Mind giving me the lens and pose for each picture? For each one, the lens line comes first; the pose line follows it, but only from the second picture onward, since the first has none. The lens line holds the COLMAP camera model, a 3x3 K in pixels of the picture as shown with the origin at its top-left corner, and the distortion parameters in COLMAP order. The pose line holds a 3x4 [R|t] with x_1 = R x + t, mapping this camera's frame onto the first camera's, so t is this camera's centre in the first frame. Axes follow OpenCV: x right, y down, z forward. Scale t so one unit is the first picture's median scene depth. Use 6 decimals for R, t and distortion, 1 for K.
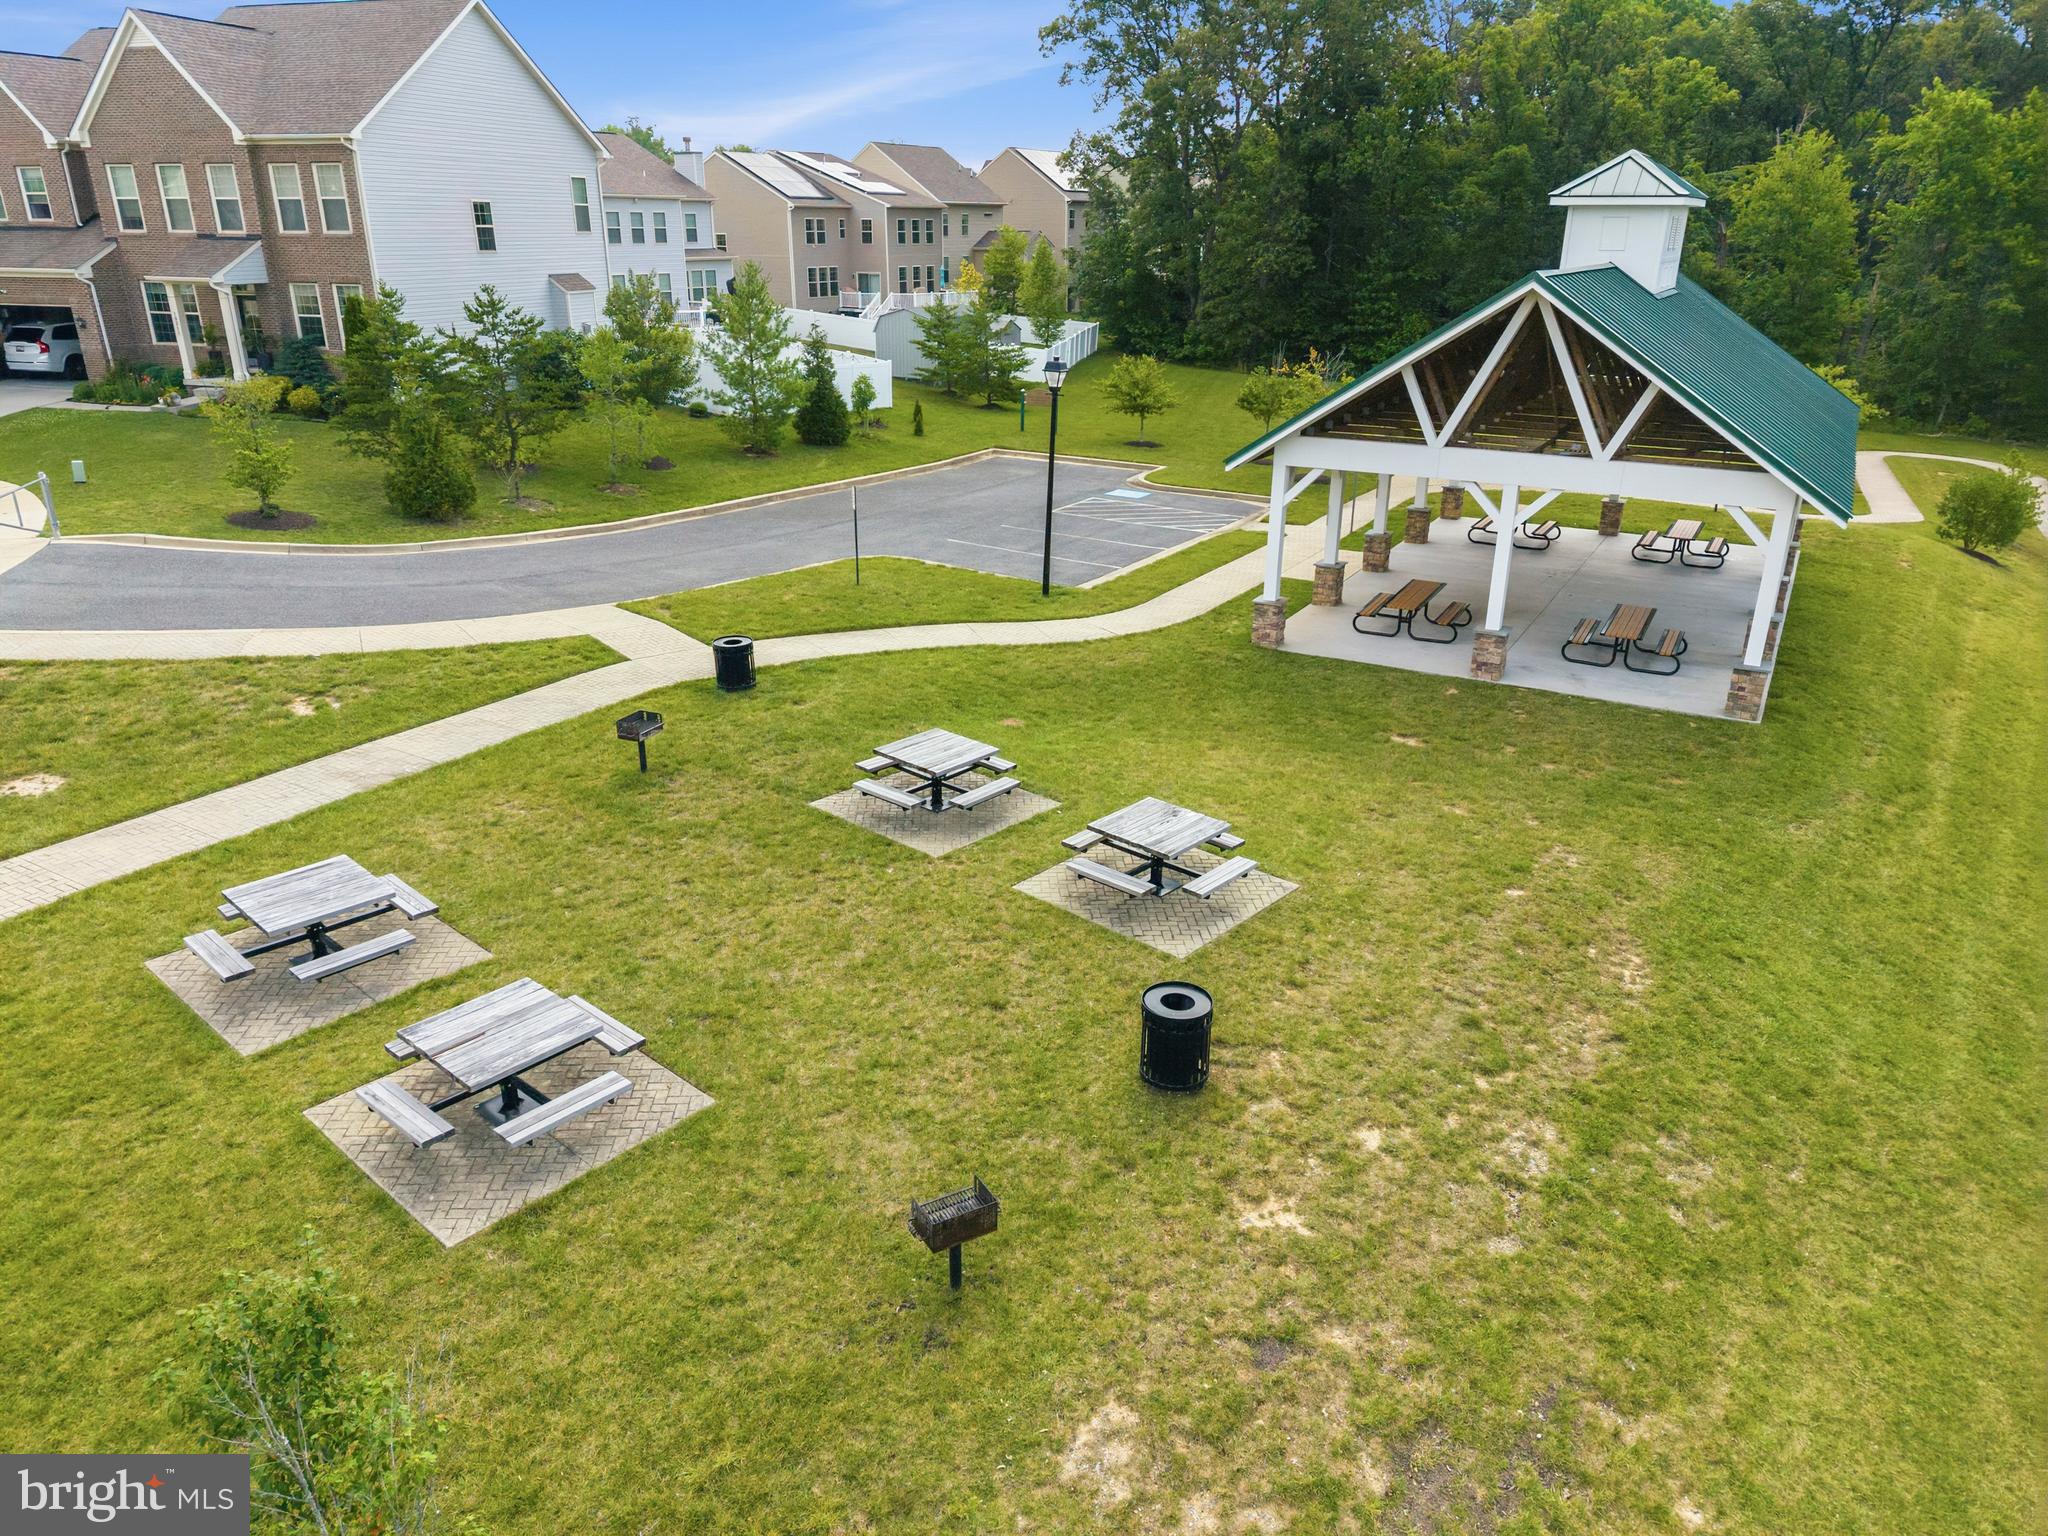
lens RADIAL K [[1397.4, 0, 1031.7], [0, 1397.4, 780.6], [0, 0, 1]] dist [0.007386, -0.002092]
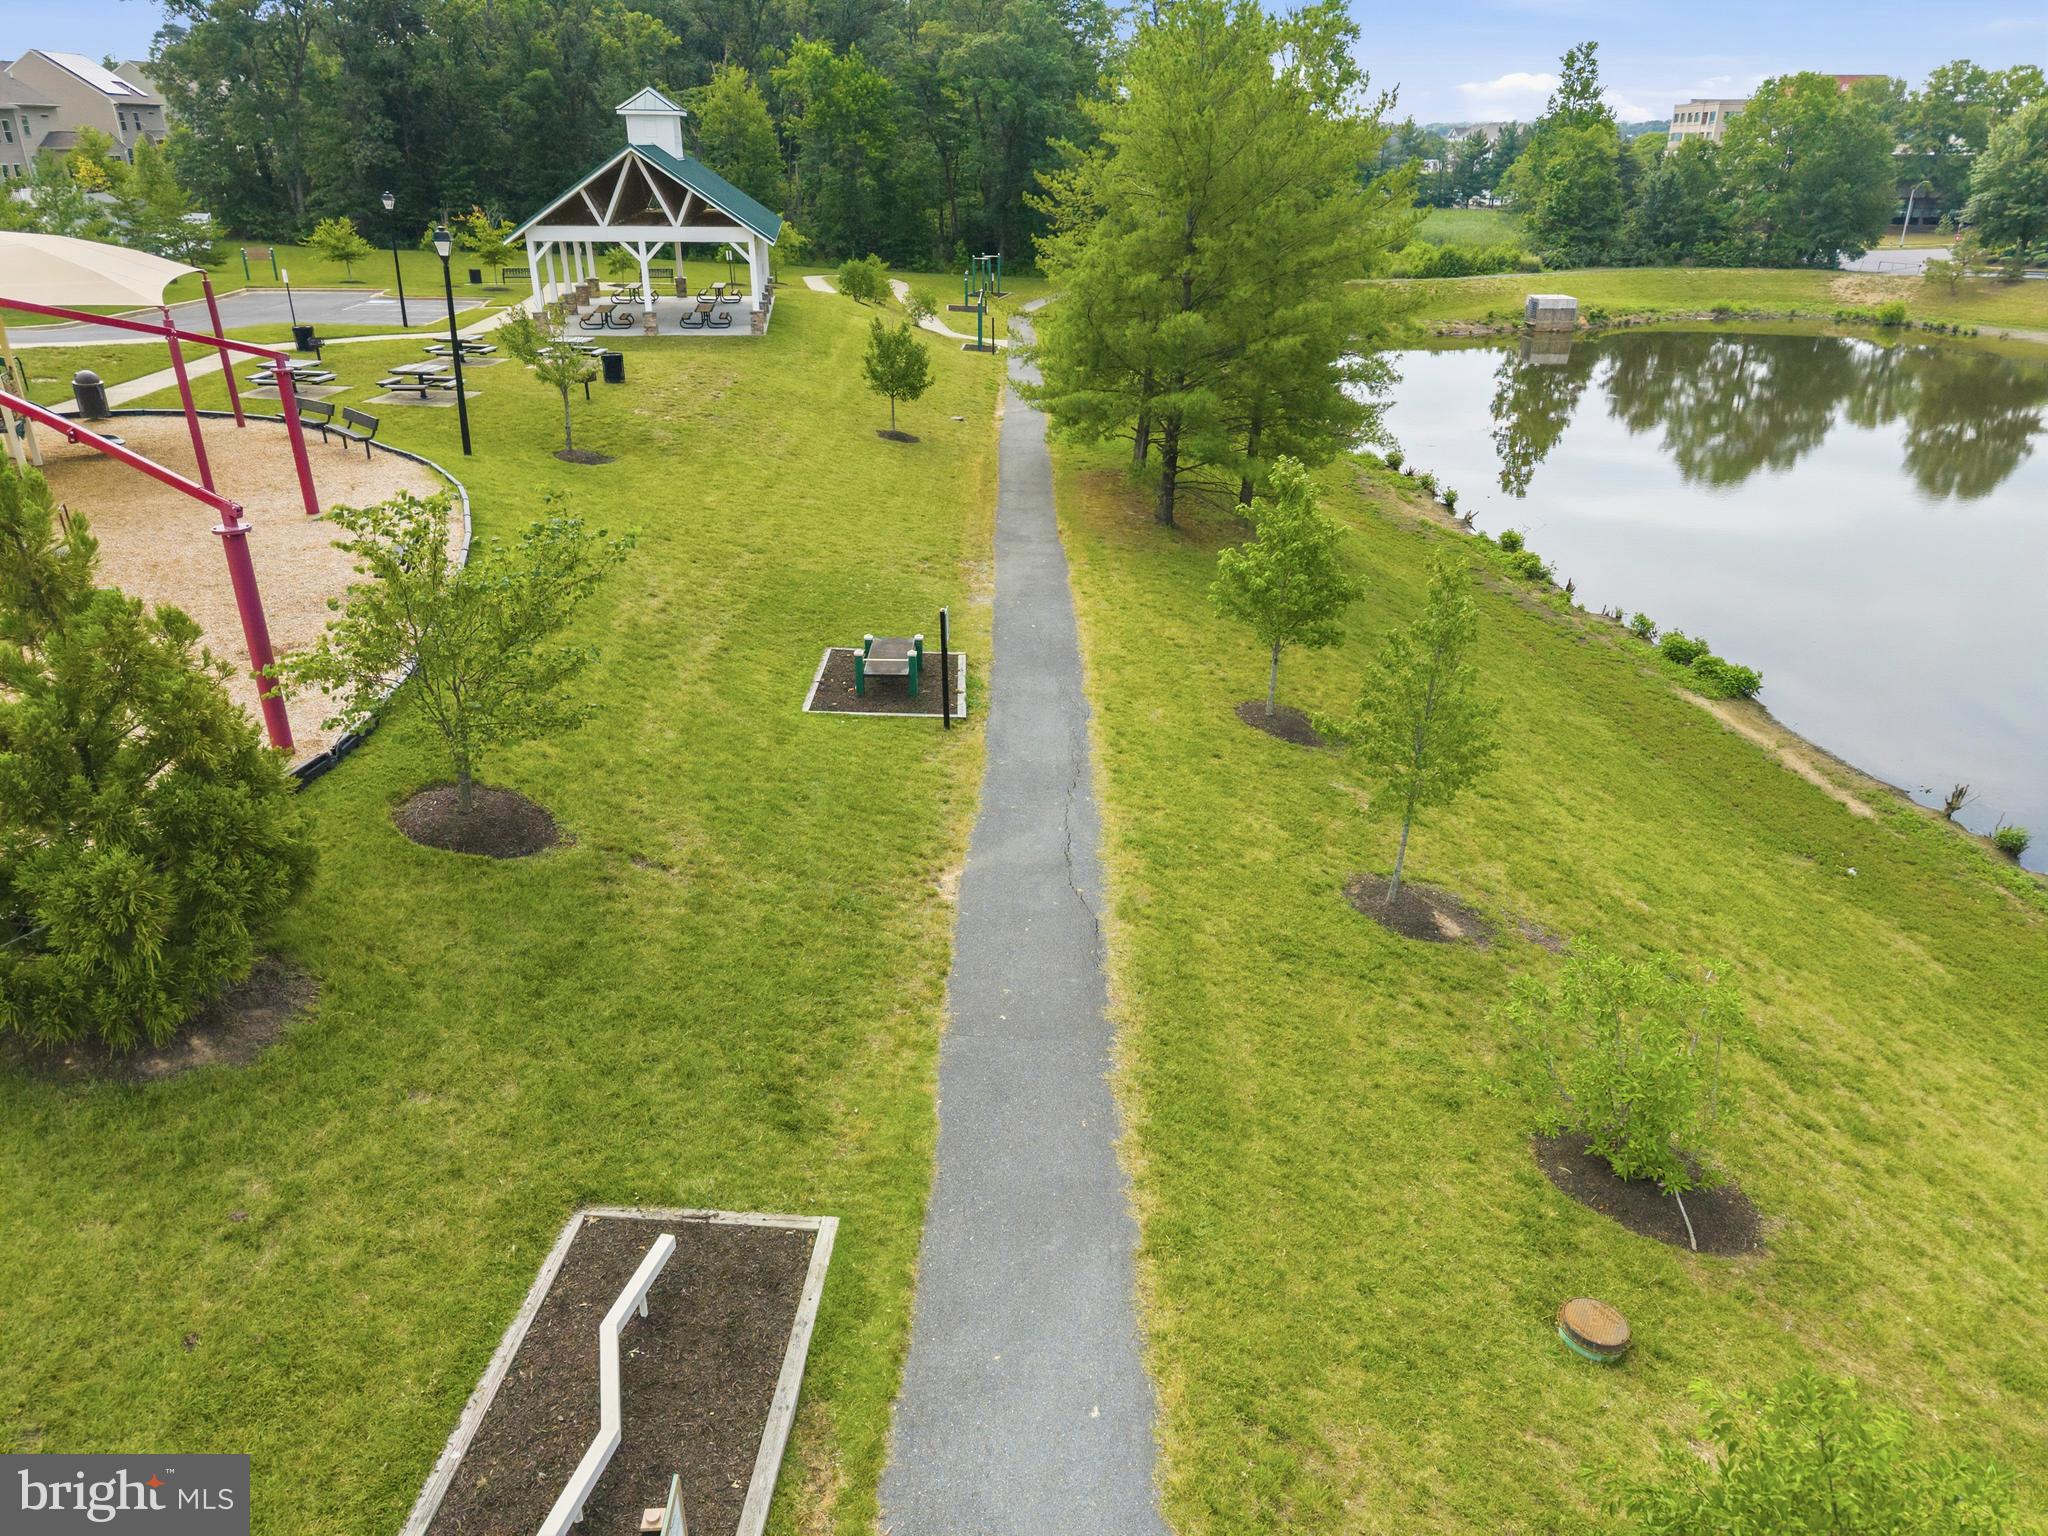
lens RADIAL K [[1397.4, 0, 1031.7], [0, 1397.4, 780.6], [0, 0, 1]] dist [0.007386, -0.002092]
pose [[0.796187, -0.250960, 0.550549, -0.298279], [0.220787, 0.967685, 0.121811, 0.238896], [-0.563328, 0.024570, 0.825868, -0.578600]]
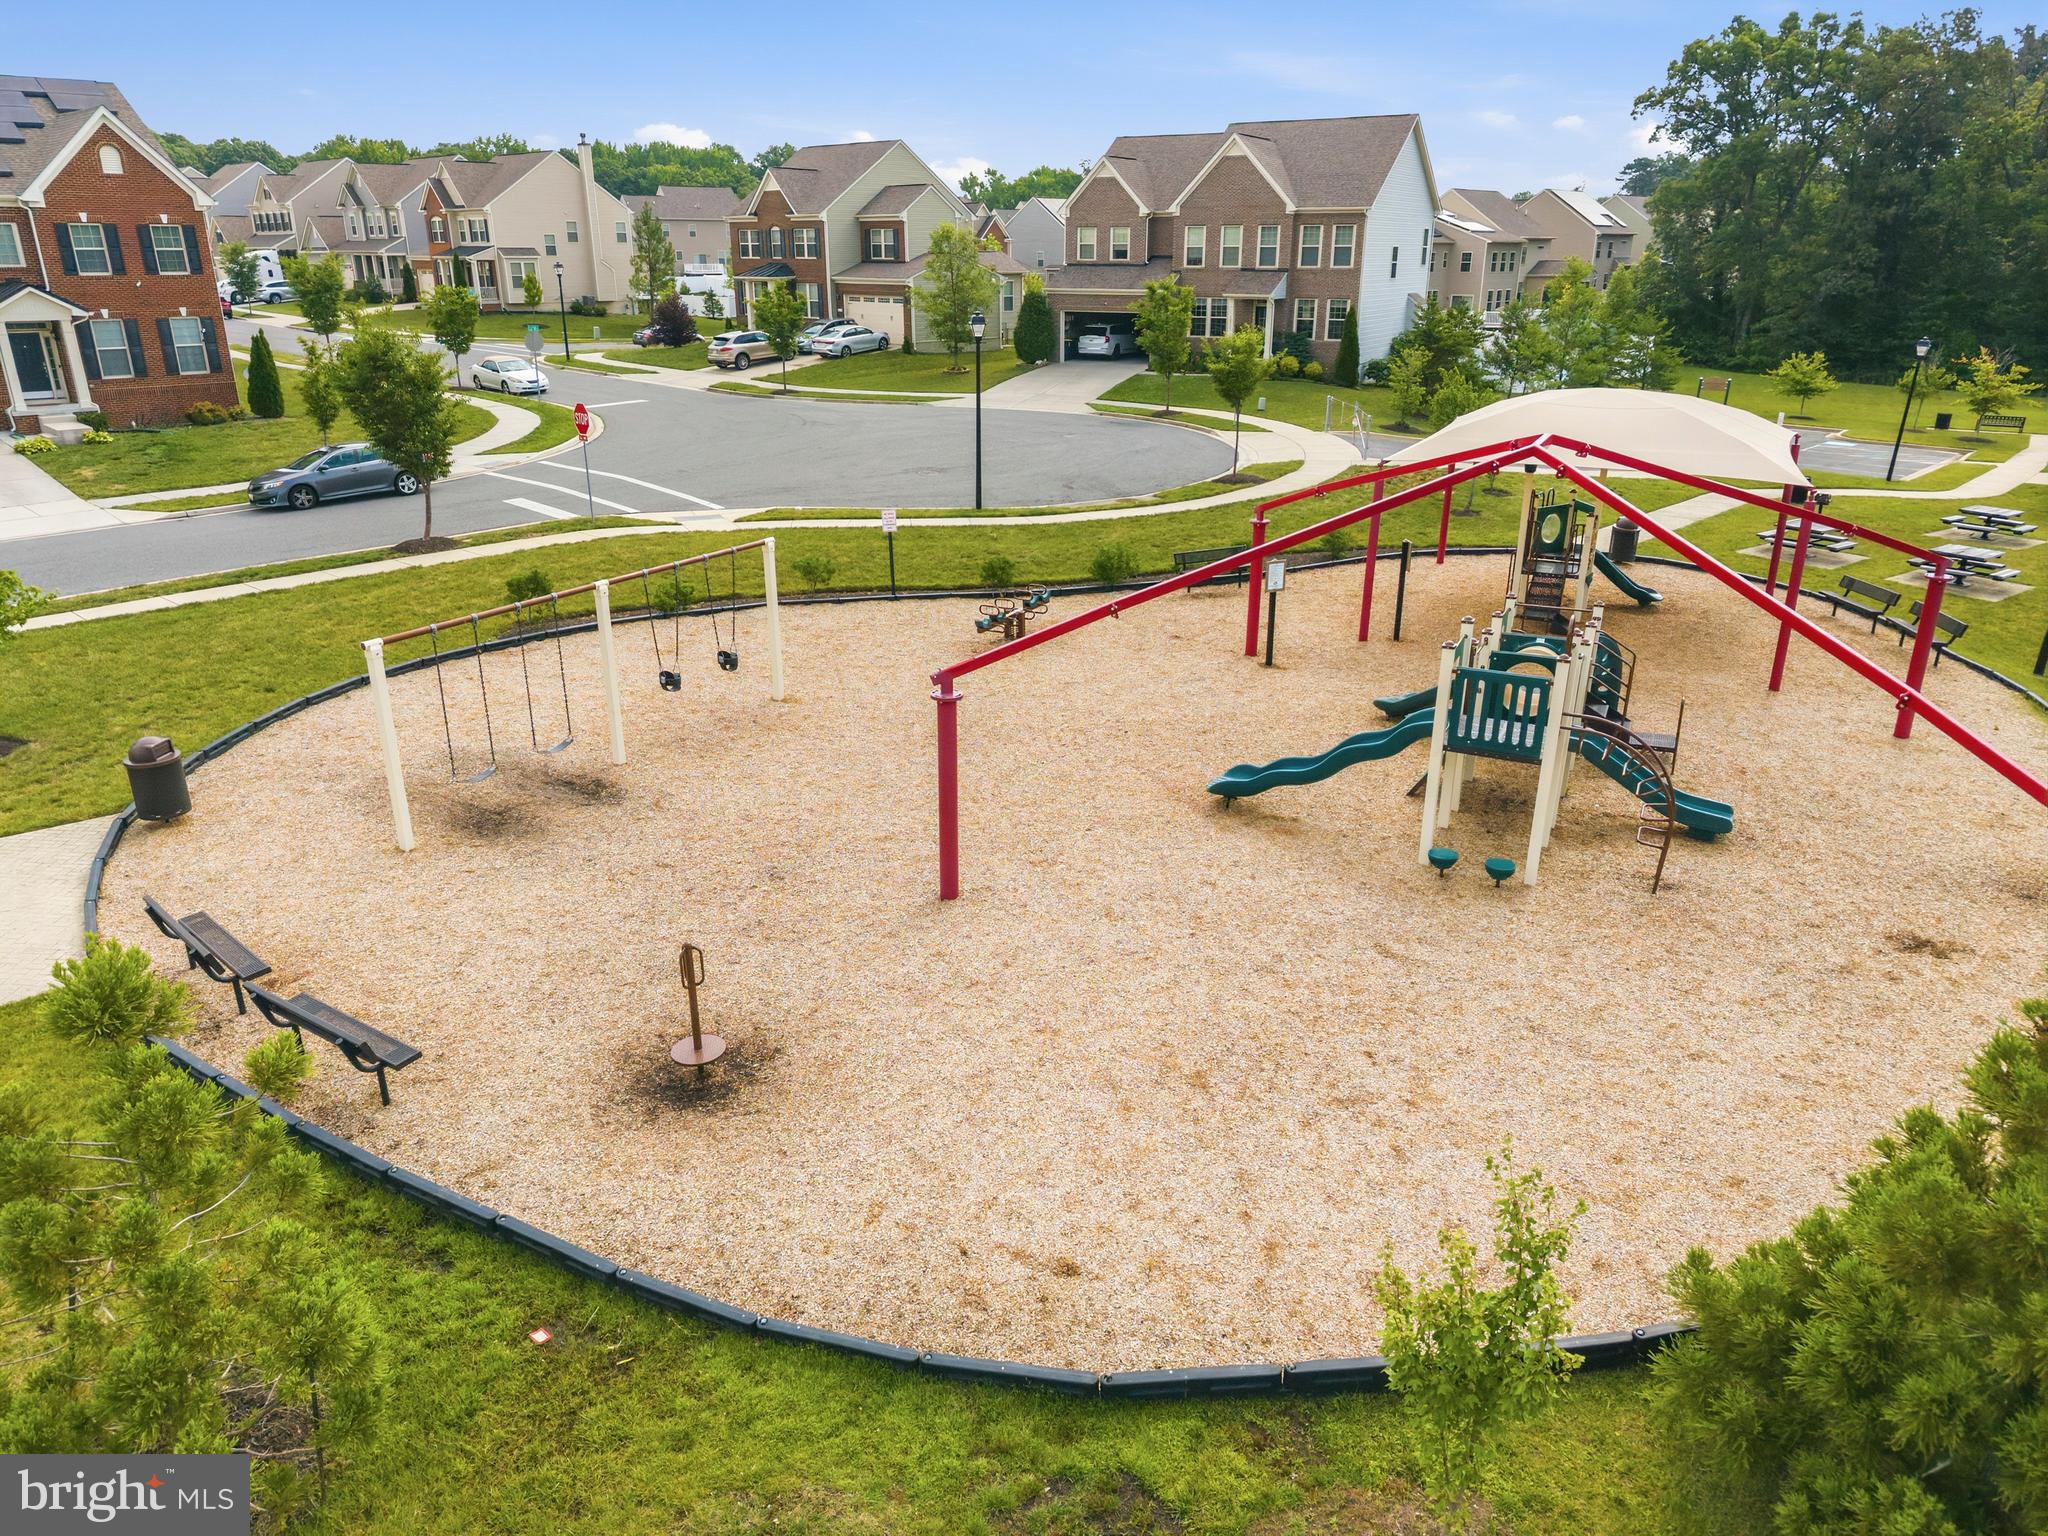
lens RADIAL K [[1398.3, 0, 1020.8], [0, 1398.3, 793.9], [0, 0, 1]] dist [-0.001571, -0.002531]
pose [[0.976606, 0.072373, -0.202489, -0.381138], [-0.074039, 0.997255, -0.000652, 0.186720], [0.201886, 0.015629, 0.979284, -0.494458]]
